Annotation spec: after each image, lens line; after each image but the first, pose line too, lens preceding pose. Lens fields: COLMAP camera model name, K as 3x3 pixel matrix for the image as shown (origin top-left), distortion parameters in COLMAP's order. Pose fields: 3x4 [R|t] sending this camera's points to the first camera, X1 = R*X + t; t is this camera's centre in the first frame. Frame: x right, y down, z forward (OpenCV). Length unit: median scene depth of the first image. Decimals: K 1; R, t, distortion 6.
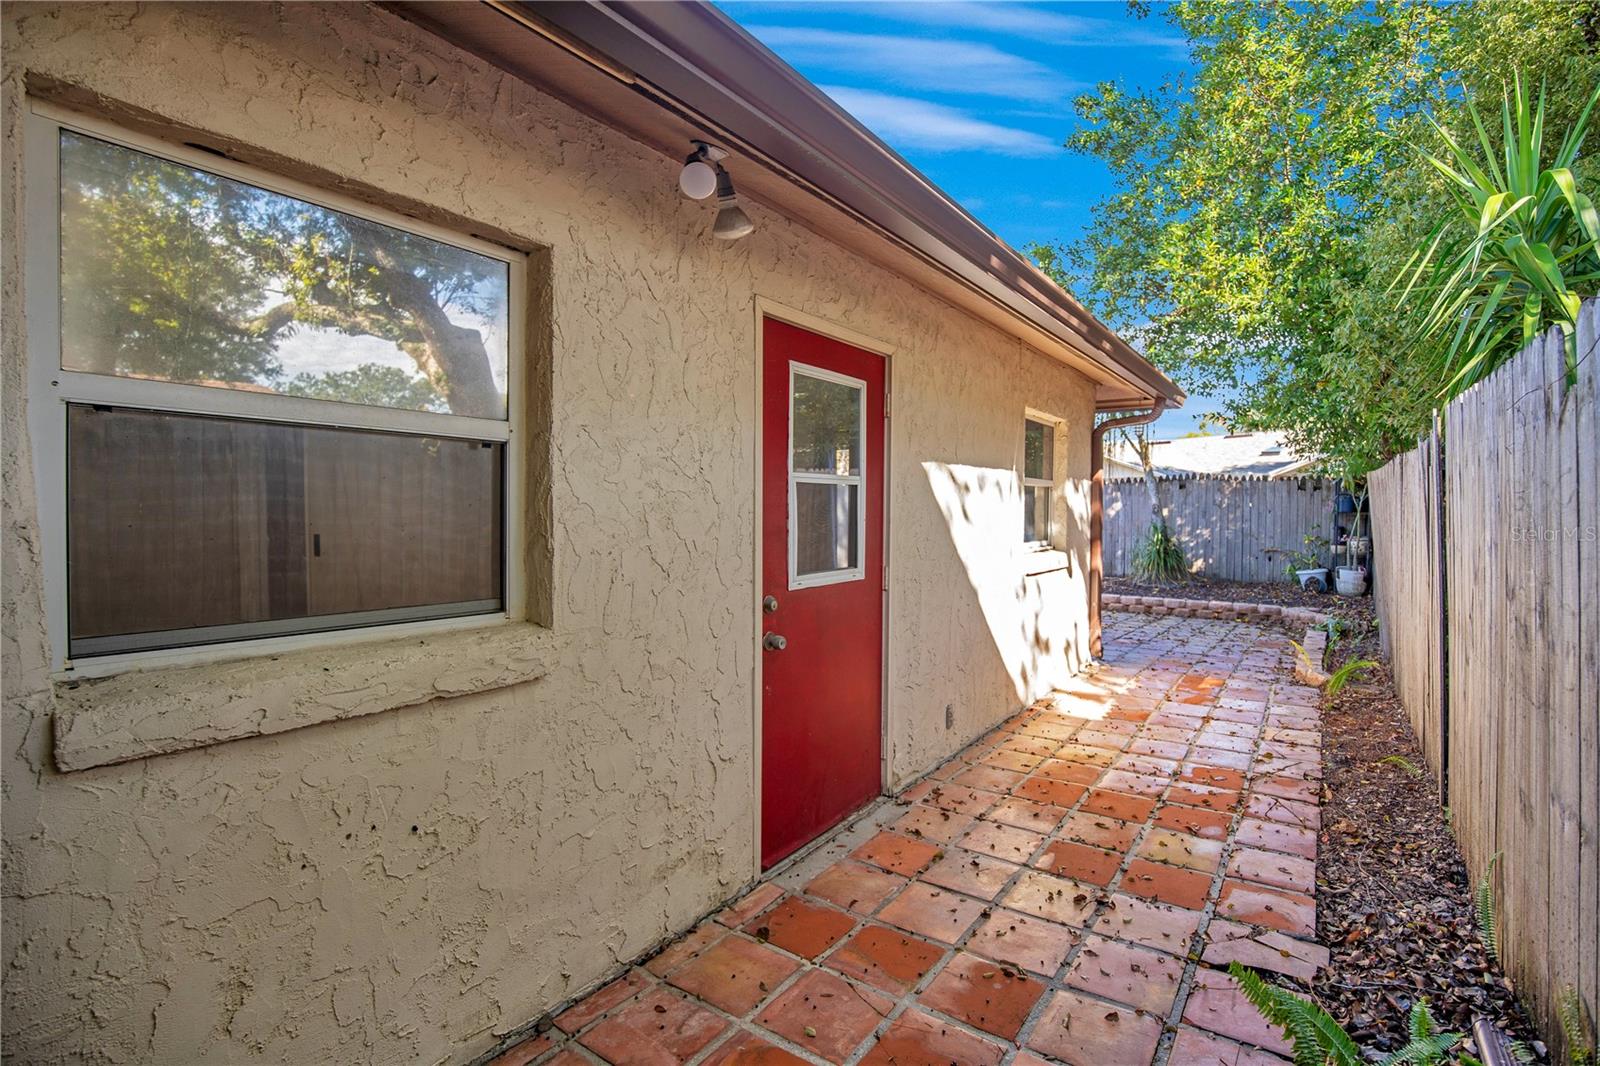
lens RADIAL K [[756.9, 0, 798.8], [0, 756.9, 530.4], [0, 0, 1]] dist [-0.038068, 0.011807]
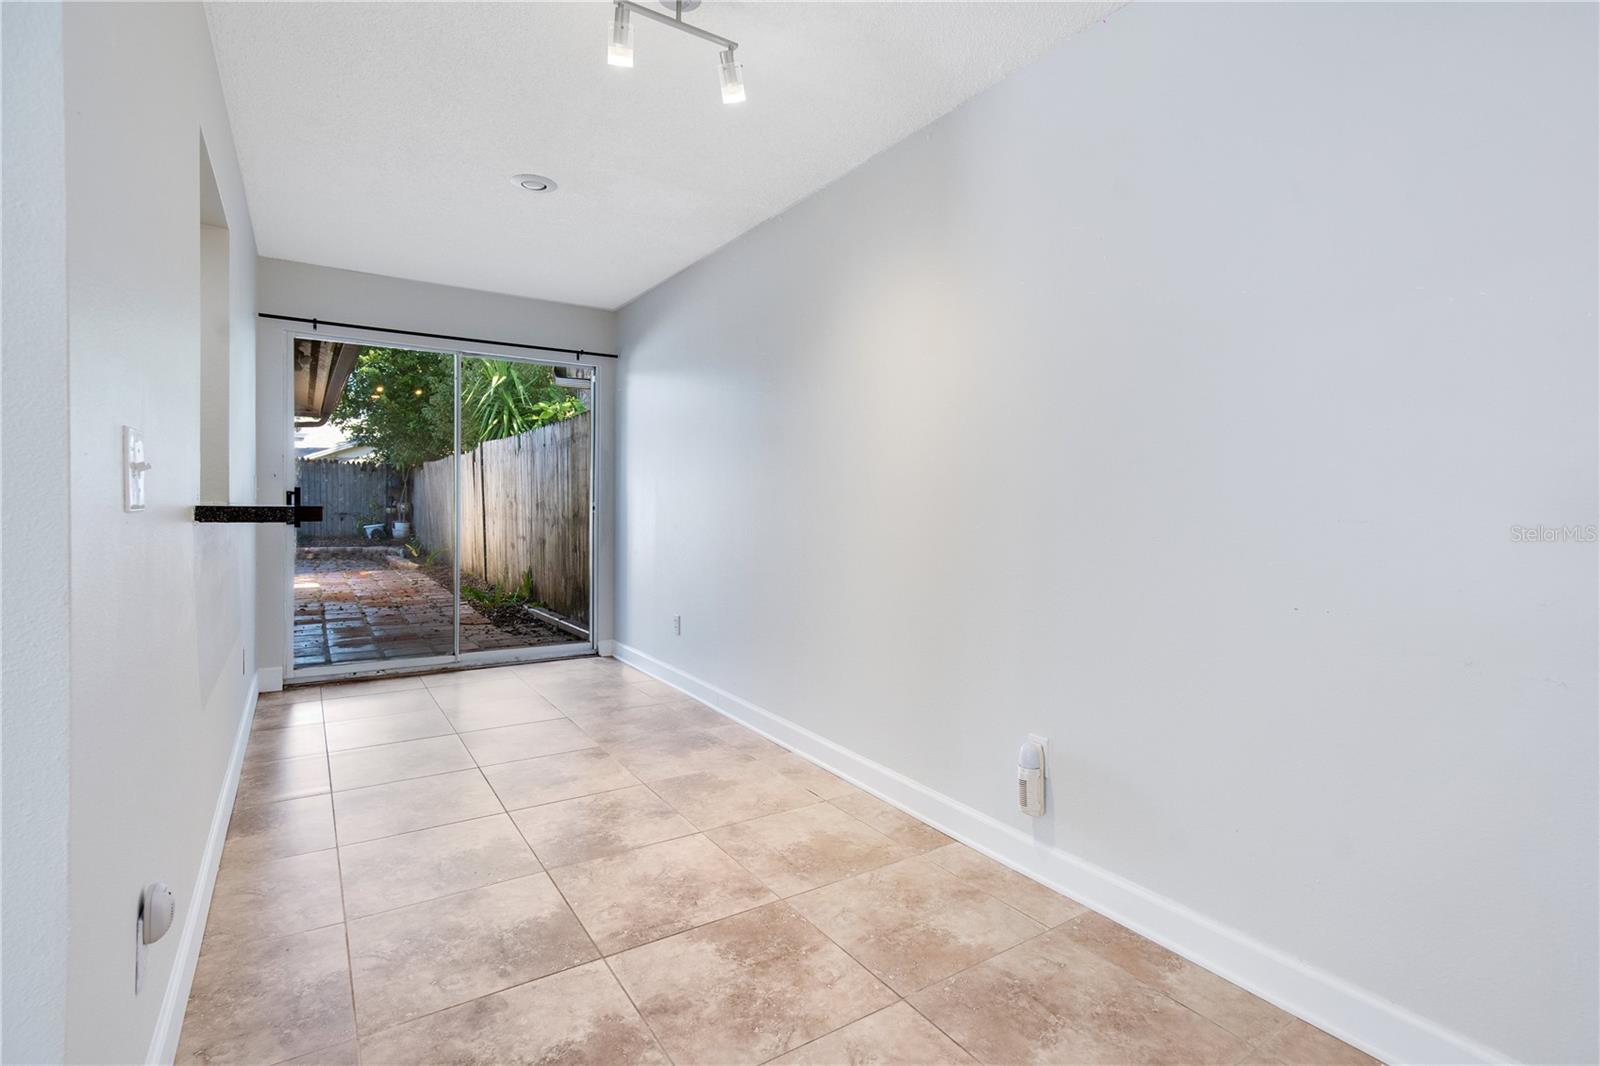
lens RADIAL K [[756.9, 0, 798.8], [0, 756.9, 530.4], [0, 0, 1]] dist [-0.038068, 0.011807]
pose [[0.368230, -0.018815, 0.929544, -0.429240], [-0.000440, 0.999792, 0.020411, 0.035933], [-0.929735, -0.007925, 0.368145, -0.377462]]
